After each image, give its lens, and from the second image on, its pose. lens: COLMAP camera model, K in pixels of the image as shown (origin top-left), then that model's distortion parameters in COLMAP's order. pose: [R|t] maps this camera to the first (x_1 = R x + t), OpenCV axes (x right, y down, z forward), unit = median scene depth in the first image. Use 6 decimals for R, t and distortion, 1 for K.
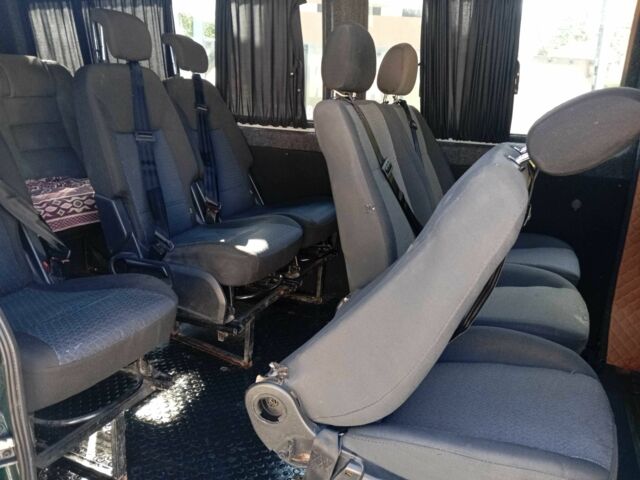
lens RADIAL K [[520.6, 0, 320.6], [0, 520.6, 247.3], [0, 0, 1]] dist [0.078753, -0.145982]
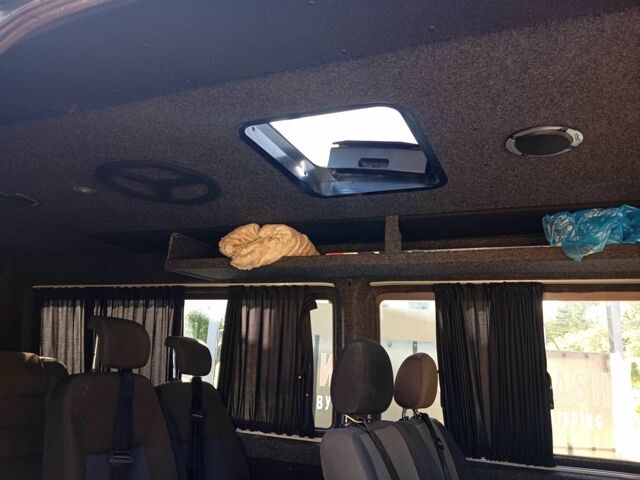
lens RADIAL K [[520.6, 0, 320.6], [0, 520.6, 247.3], [0, 0, 1]] dist [0.078753, -0.145982]
pose [[0.999680, 0.009463, -0.023446, 0.001711], [-0.019873, 0.867377, -0.497254, -0.072818], [0.015631, 0.497561, 0.867288, 0.086037]]
